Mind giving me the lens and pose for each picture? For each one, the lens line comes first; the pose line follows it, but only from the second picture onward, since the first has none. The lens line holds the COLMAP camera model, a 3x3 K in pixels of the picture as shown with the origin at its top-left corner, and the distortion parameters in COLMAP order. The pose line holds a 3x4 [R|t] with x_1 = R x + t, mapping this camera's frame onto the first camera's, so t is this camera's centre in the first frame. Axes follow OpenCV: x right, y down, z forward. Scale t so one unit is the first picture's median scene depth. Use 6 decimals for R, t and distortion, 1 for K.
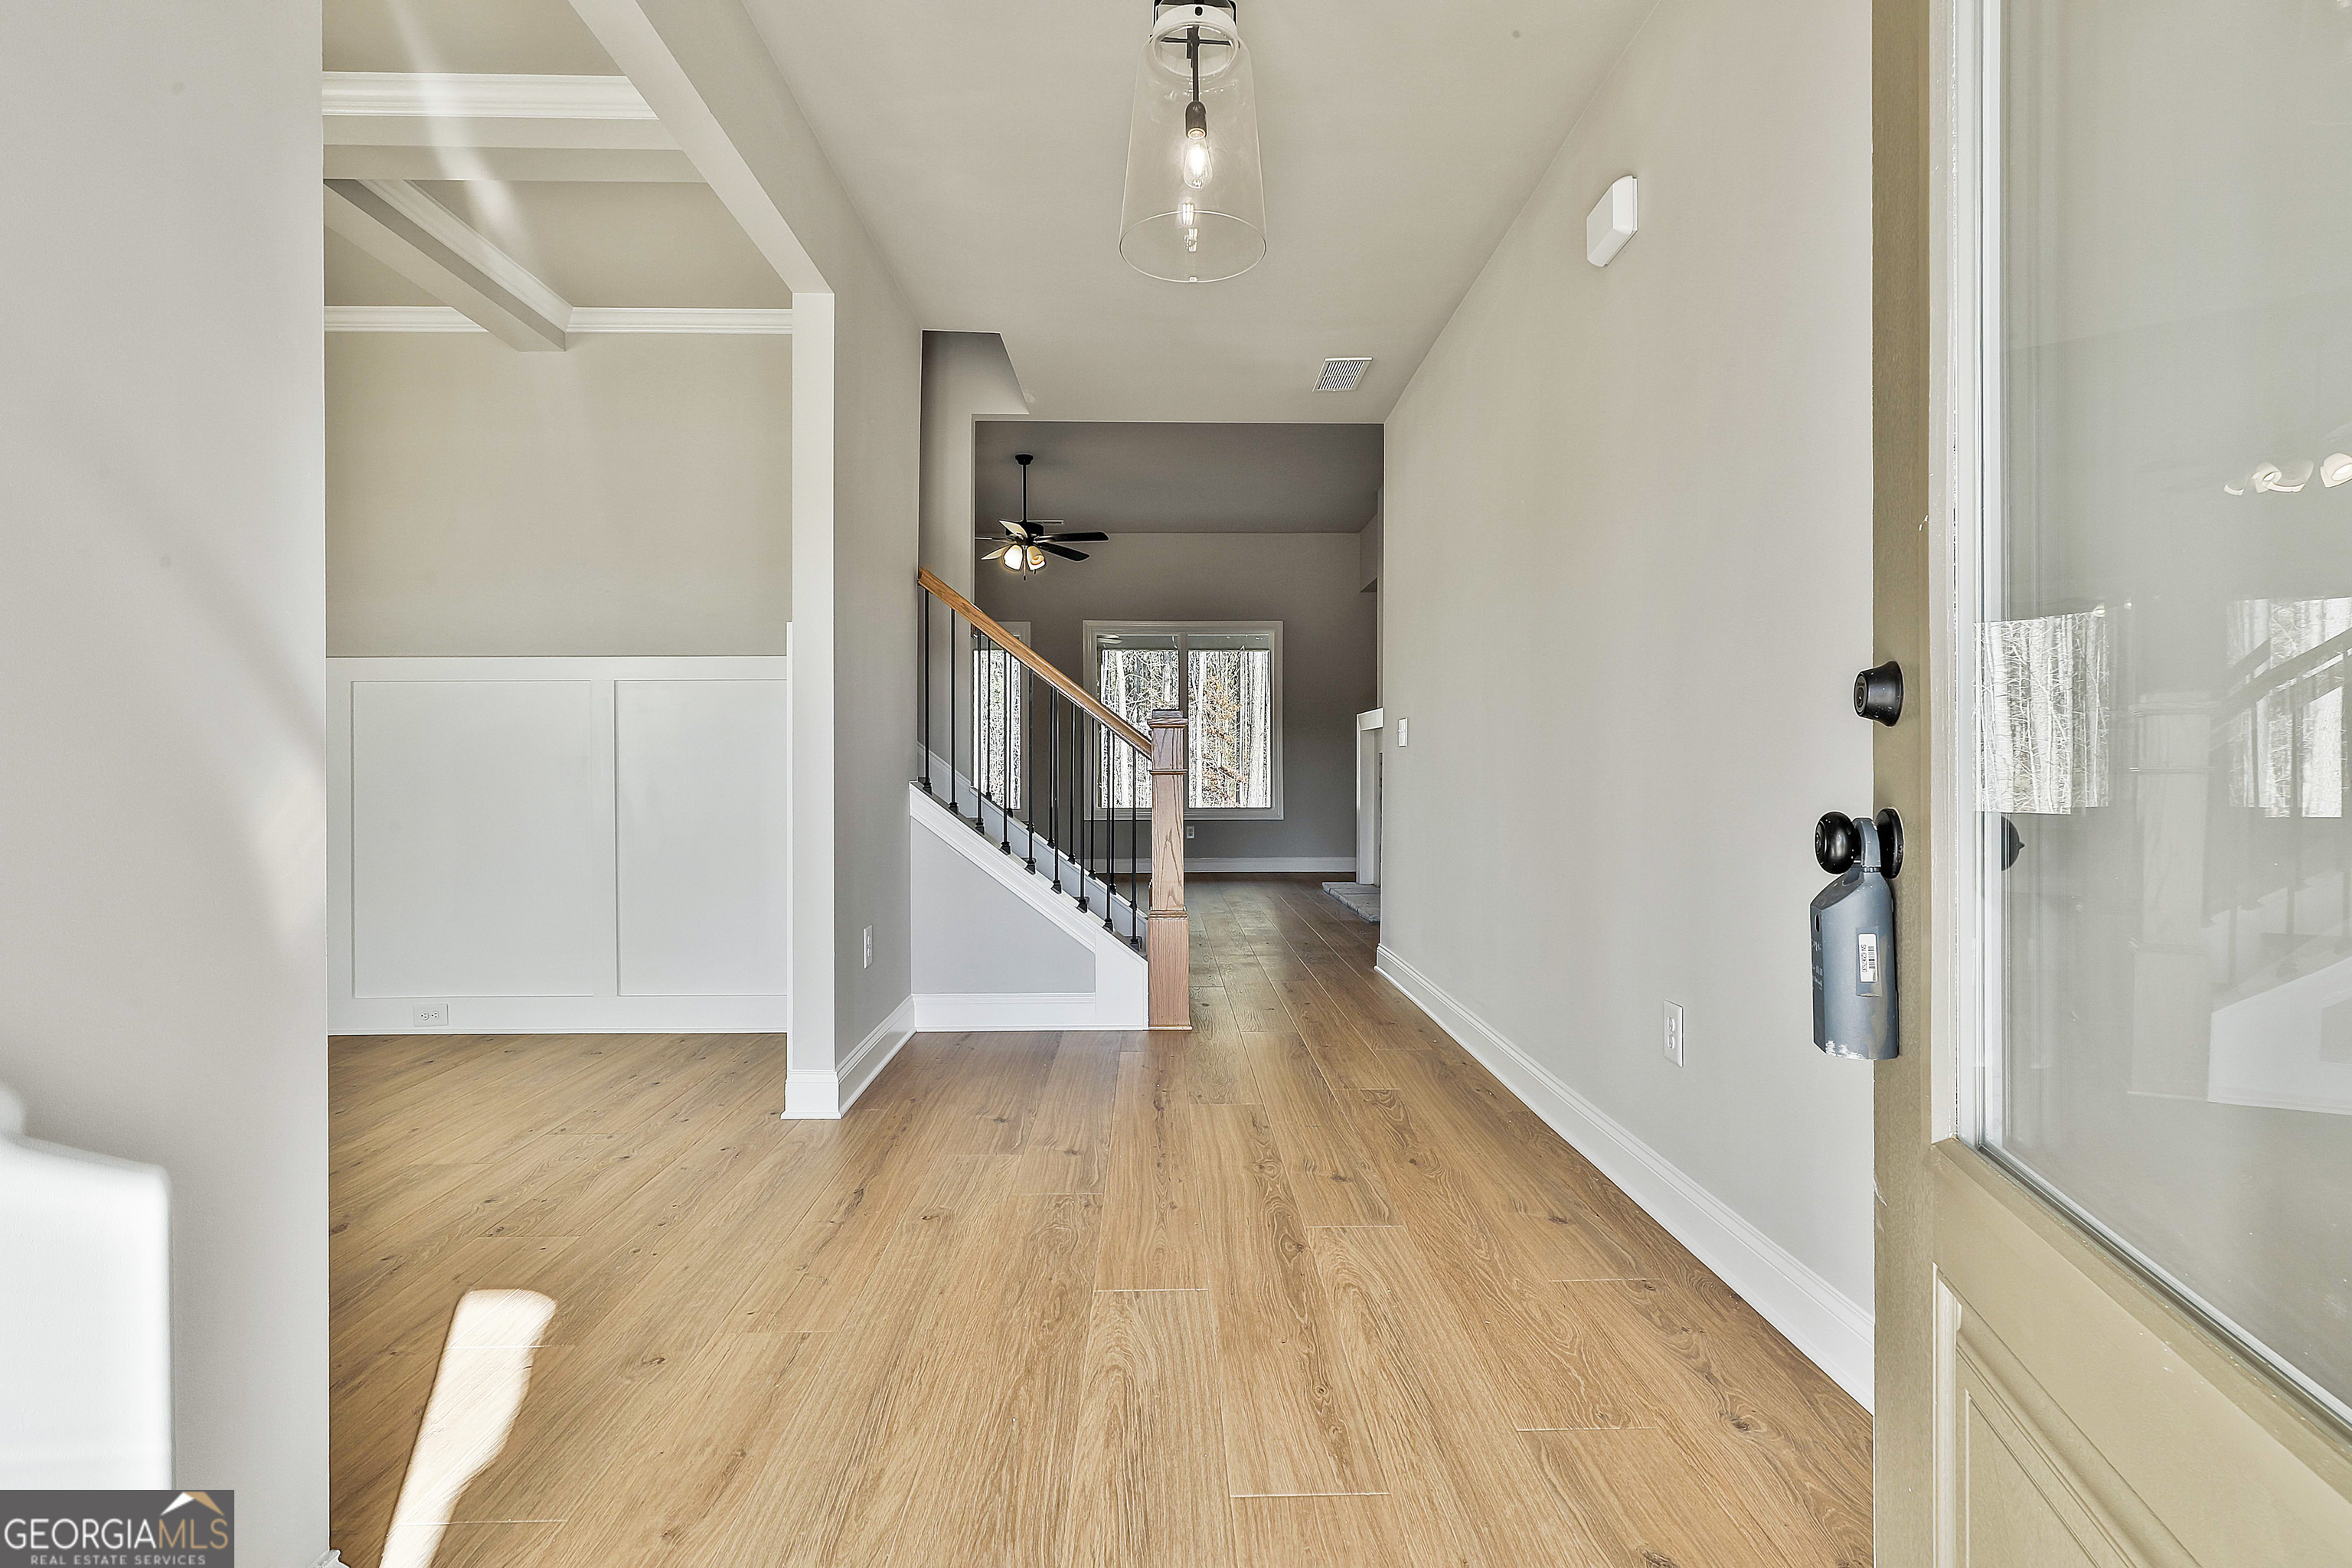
lens RADIAL K [[1096.0, 0, 1178.0], [0, 1096.0, 751.1], [0, 0, 1]] dist [-0.019379, -0.000098]
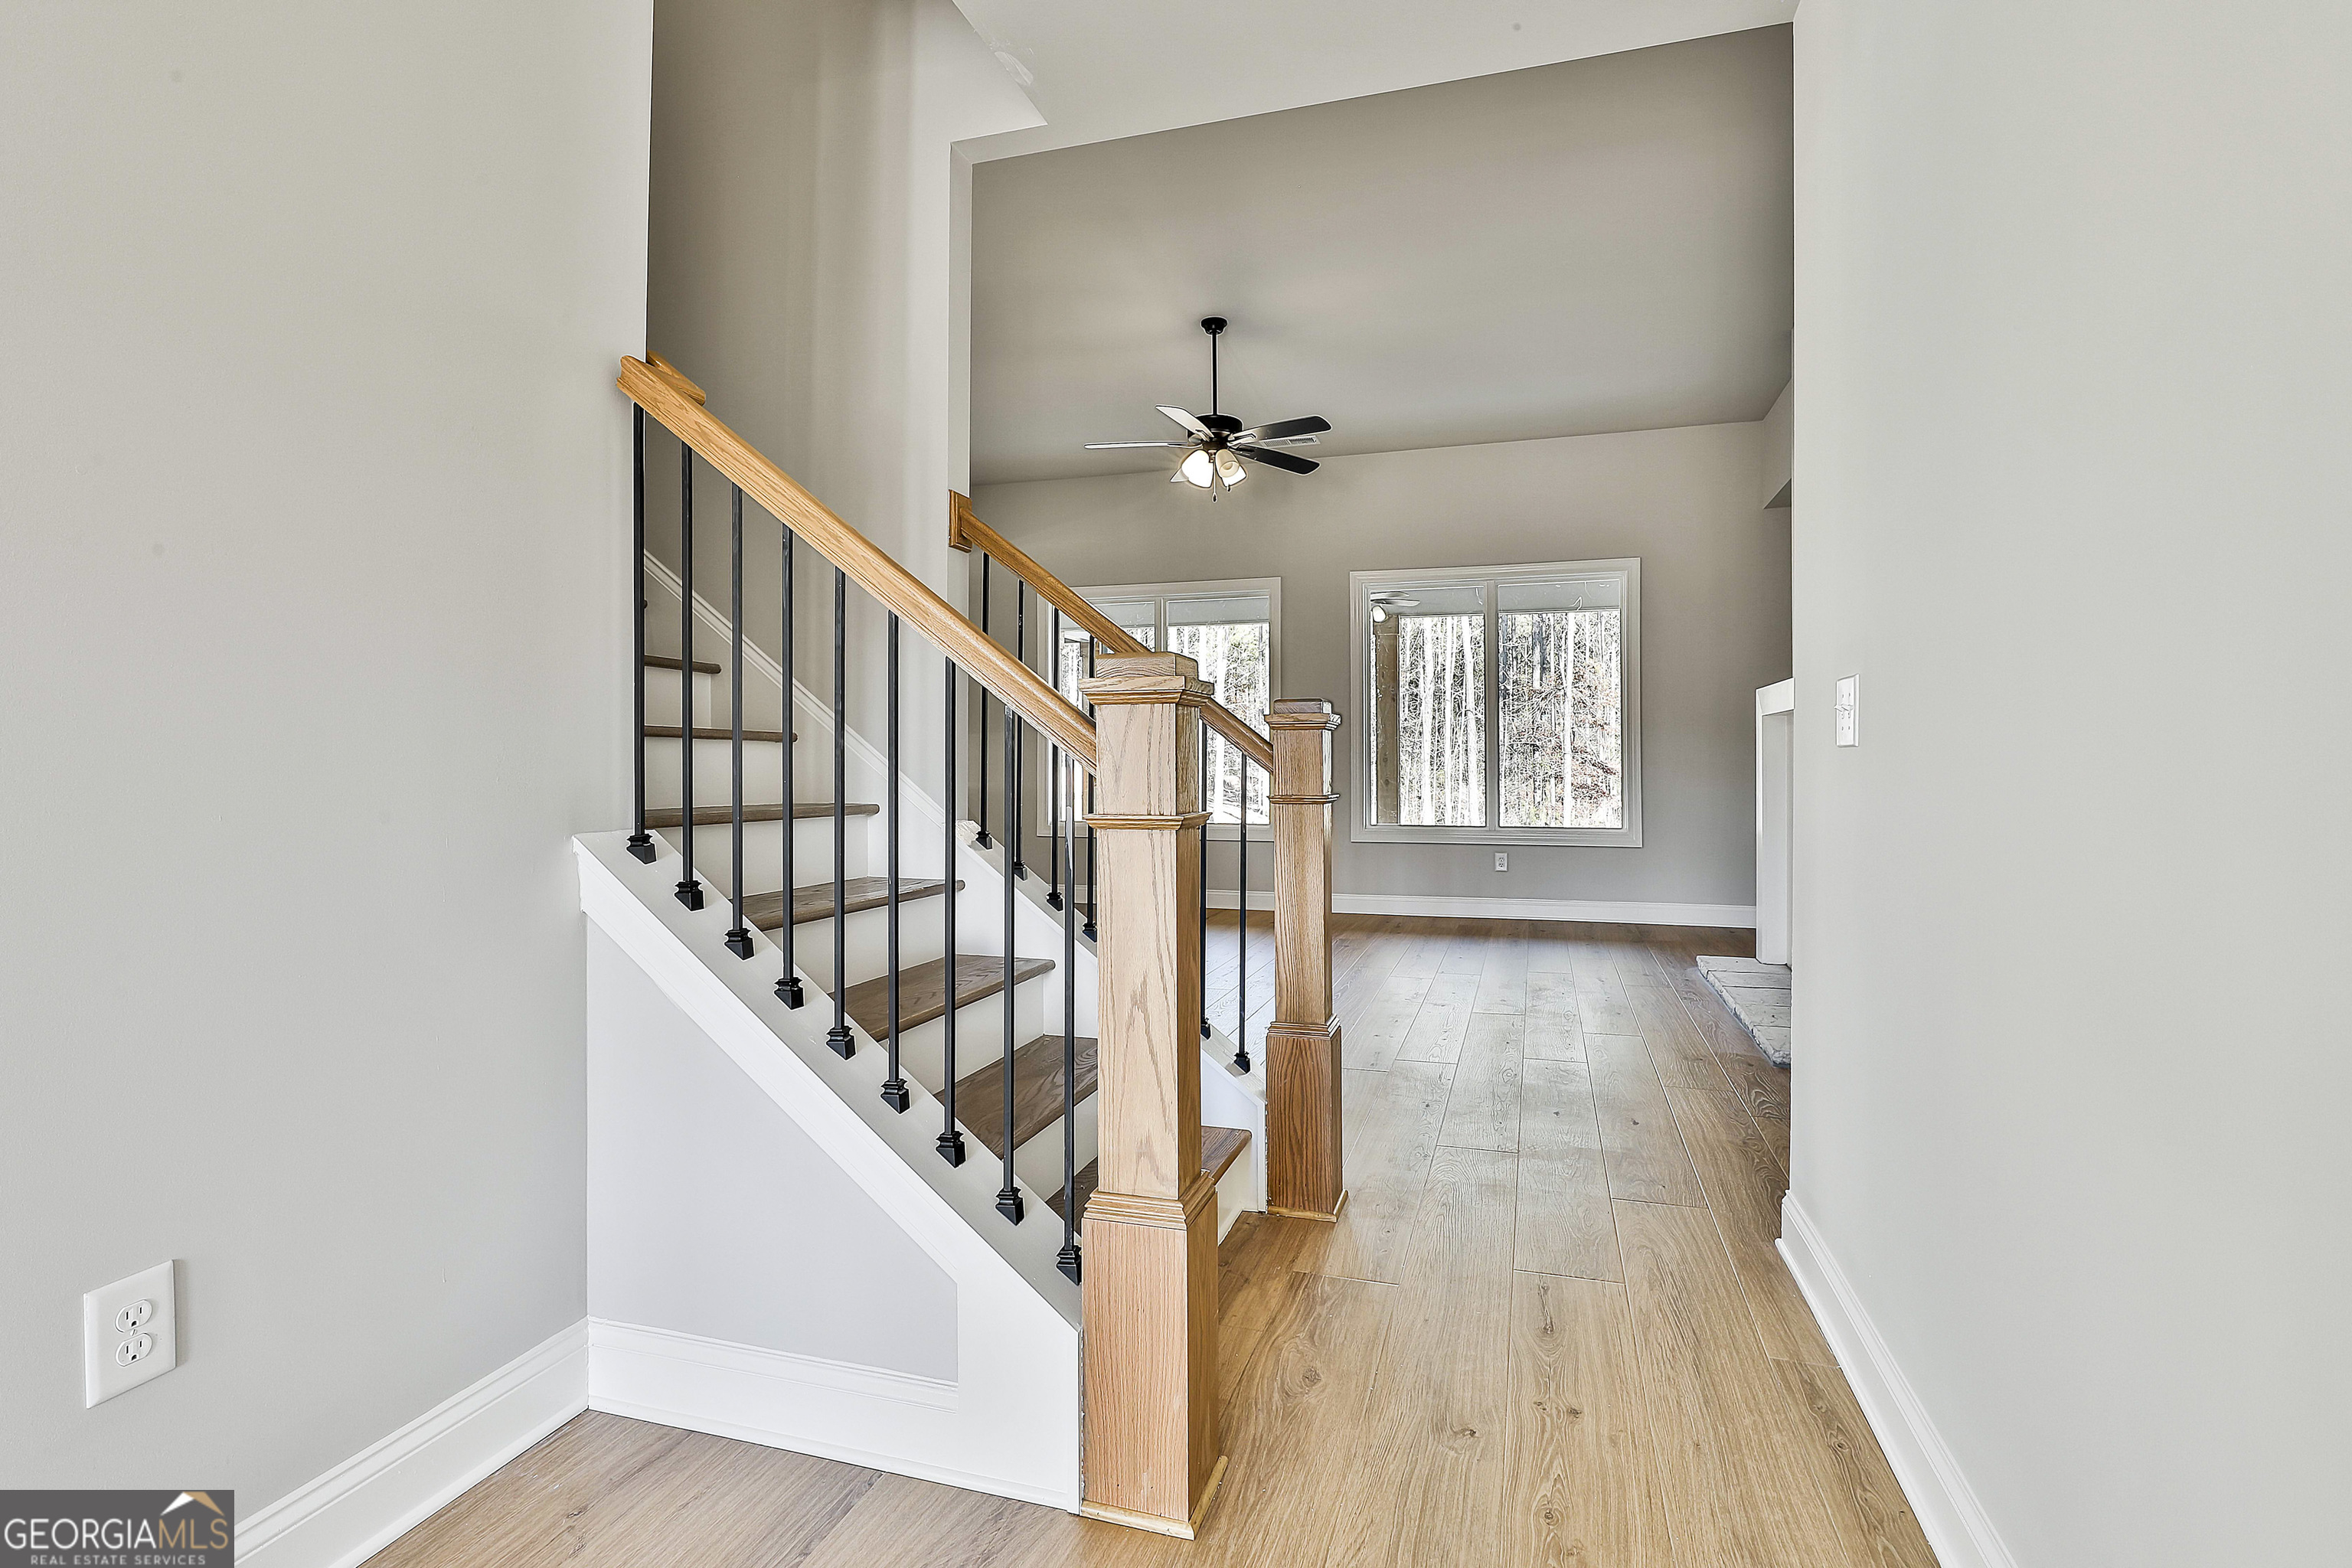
lens RADIAL K [[1096.0, 0, 1178.0], [0, 1096.0, 751.1], [0, 0, 1]] dist [-0.019379, -0.000098]
pose [[0.943992, -0.003165, -0.329952, 0.064439], [0.005156, 0.999973, 0.005162, -0.003149], [0.329927, -0.006574, 0.943984, 0.342964]]
